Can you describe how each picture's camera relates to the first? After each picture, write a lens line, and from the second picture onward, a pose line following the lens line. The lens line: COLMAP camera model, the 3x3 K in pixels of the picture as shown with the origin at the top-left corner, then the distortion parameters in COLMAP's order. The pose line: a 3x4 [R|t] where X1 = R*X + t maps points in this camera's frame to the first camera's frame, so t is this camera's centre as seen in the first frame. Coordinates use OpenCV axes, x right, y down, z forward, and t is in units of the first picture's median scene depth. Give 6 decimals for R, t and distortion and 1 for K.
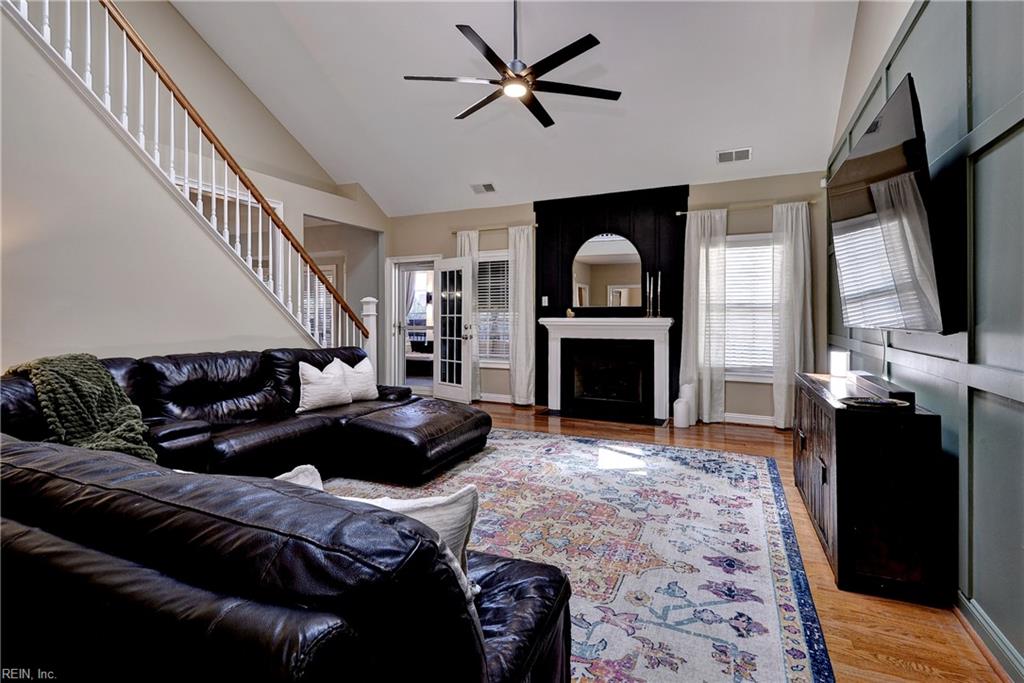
lens RADIAL K [[490.8, 0, 515.8], [0, 490.8, 317.7], [0, 0, 1]] dist [0.003944, 0.000015]
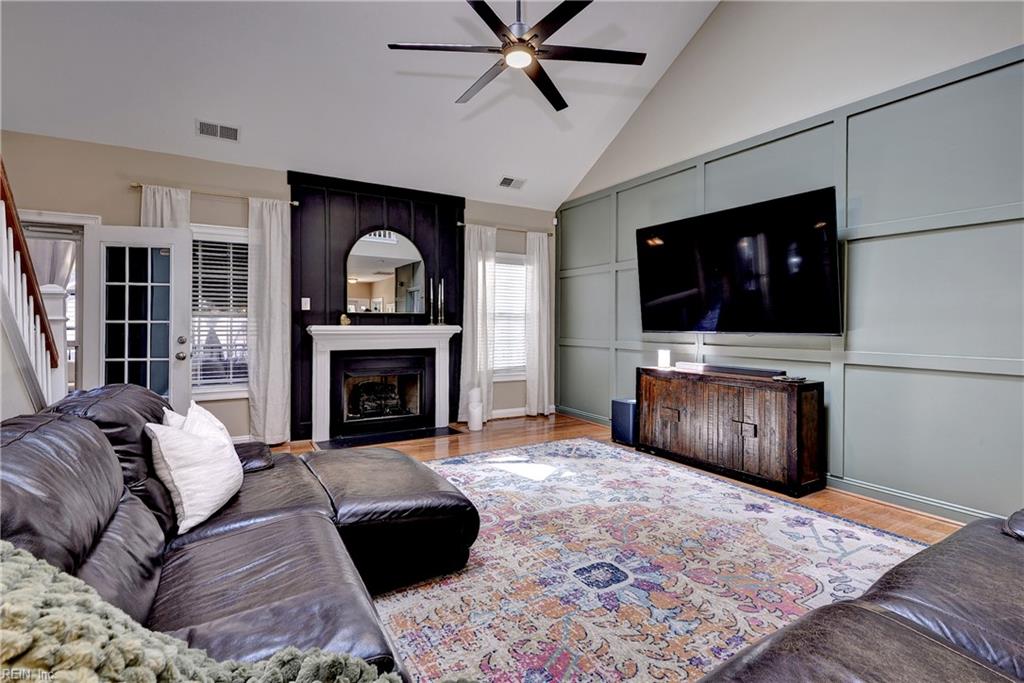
lens RADIAL K [[486.4, 0, 514.7], [0, 486.4, 328.3], [0, 0, 1]] dist [0.015123, -0.000261]
pose [[0.562936, -0.007369, 0.826468, -0.460555], [-0.003177, 0.999934, 0.011080, -0.005640], [-0.826495, -0.008863, 0.562875, 0.342458]]
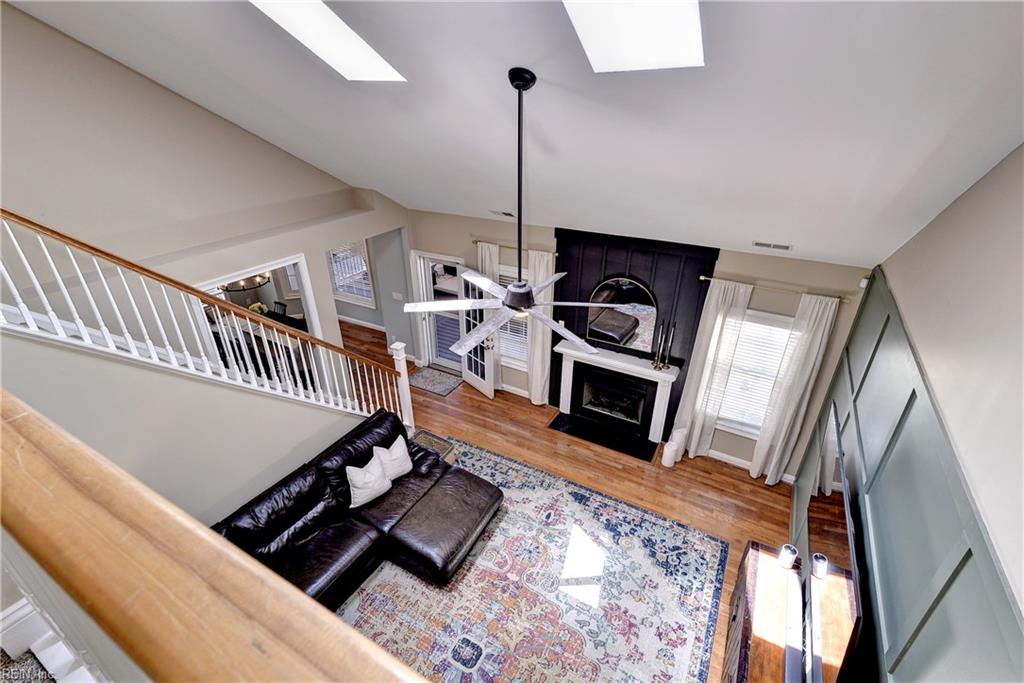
lens RADIAL K [[461.7, 0, 512.0], [0, 461.7, 341.5], [0, 0, 1]] dist [0.000350, -0.000320]
pose [[0.996194, 0.041572, -0.076613, 0.036382], [-0.001717, 0.888128, 0.459594, -0.534473], [0.087148, -0.457713, 0.884819, 0.117112]]
